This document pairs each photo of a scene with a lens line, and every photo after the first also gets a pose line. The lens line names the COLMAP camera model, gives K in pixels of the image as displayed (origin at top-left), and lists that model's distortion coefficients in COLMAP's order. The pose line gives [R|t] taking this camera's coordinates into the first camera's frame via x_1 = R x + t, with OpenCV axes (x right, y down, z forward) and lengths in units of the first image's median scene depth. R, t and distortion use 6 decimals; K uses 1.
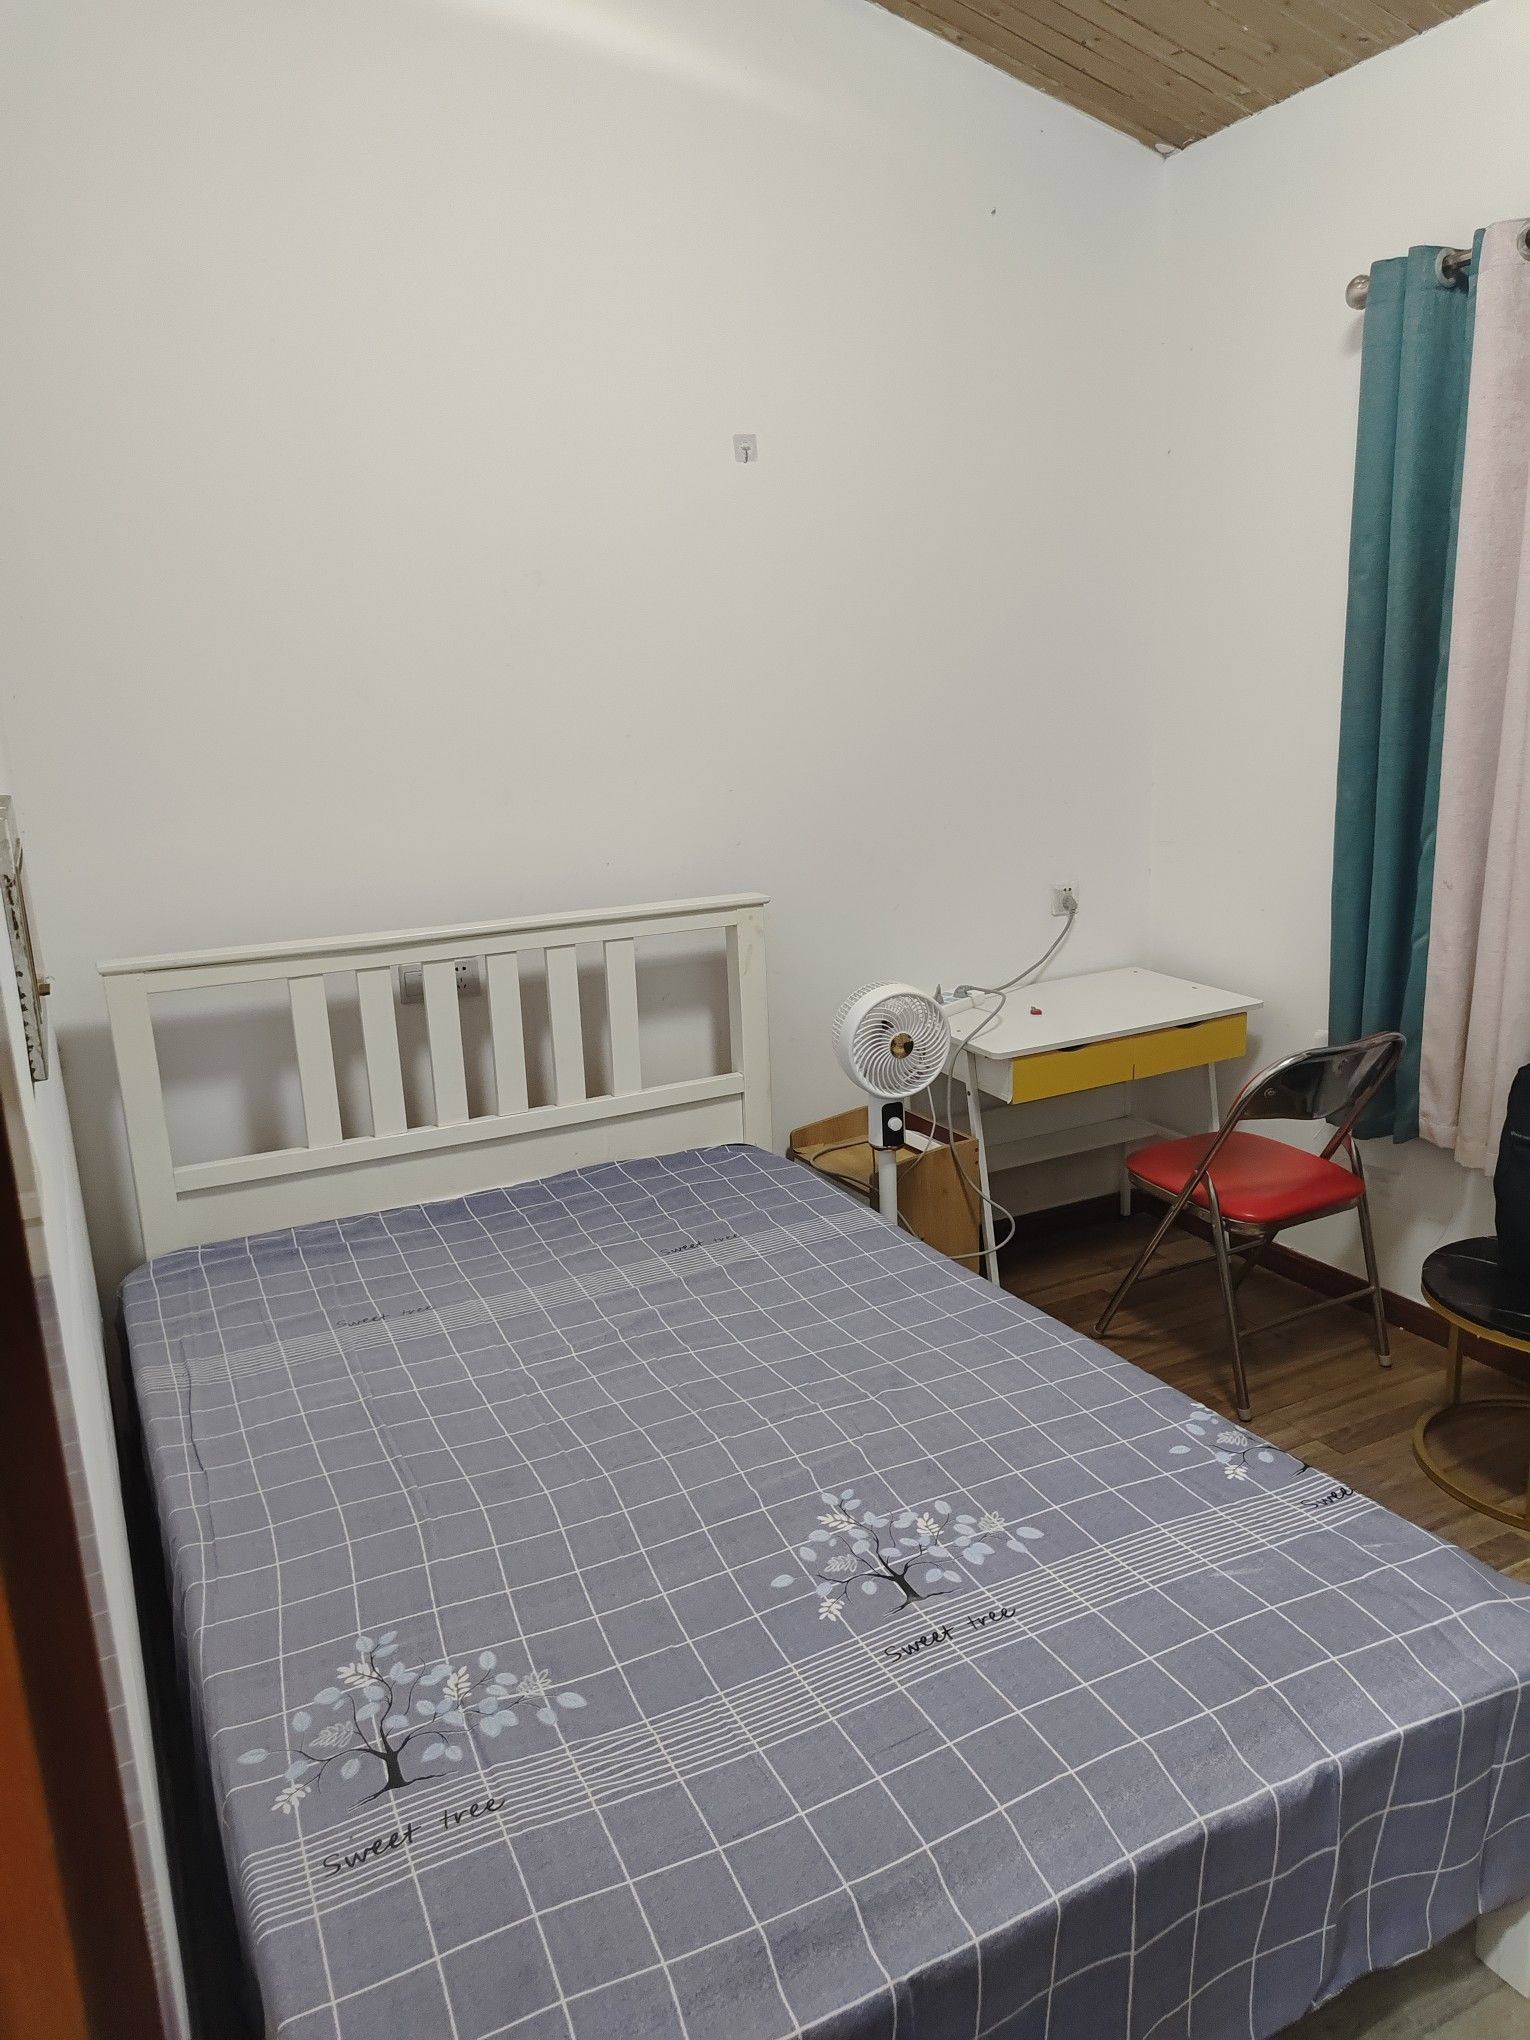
lens RADIAL K [[1334.9, 0, 766.6], [0, 1334.9, 912.6], [0, 0, 1]] dist [0.048027, -0.061314]
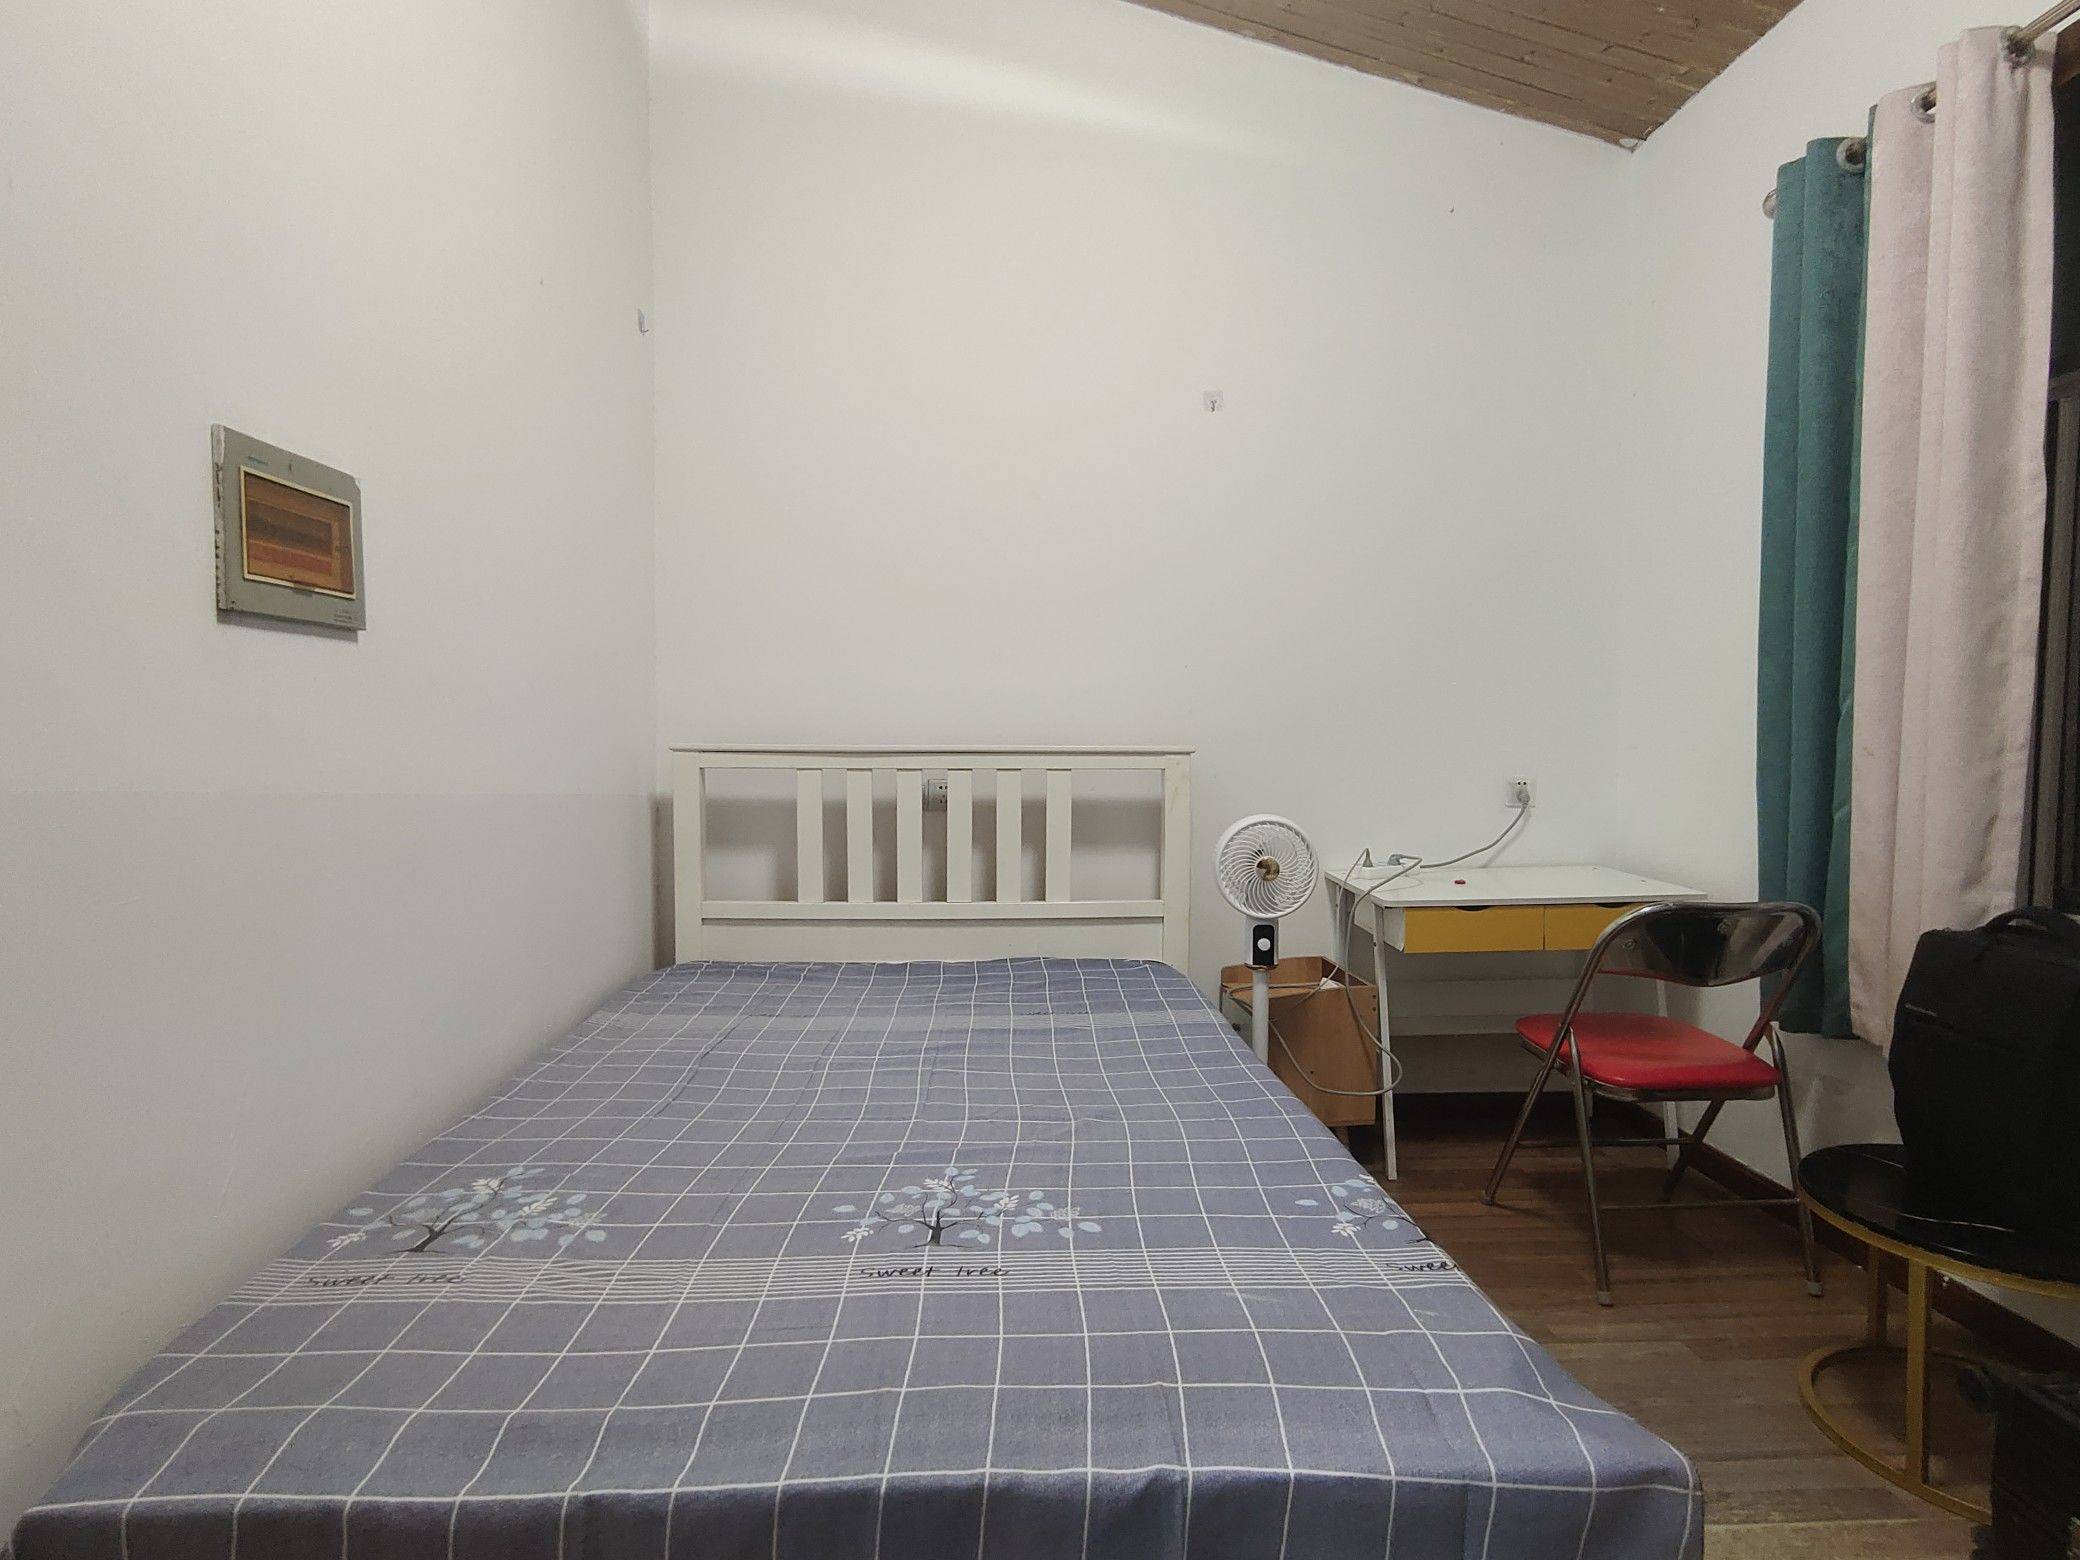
lens RADIAL K [[1054.2, 0, 1128.2], [0, 1054.2, 741.3], [0, 0, 1]] dist [0.002935, 0.000040]
pose [[0.924026, 0.030282, -0.381129, 0.324307], [-0.097403, 0.982611, -0.158078, 0.145207], [0.369715, 0.183192, 0.910907, 0.147531]]
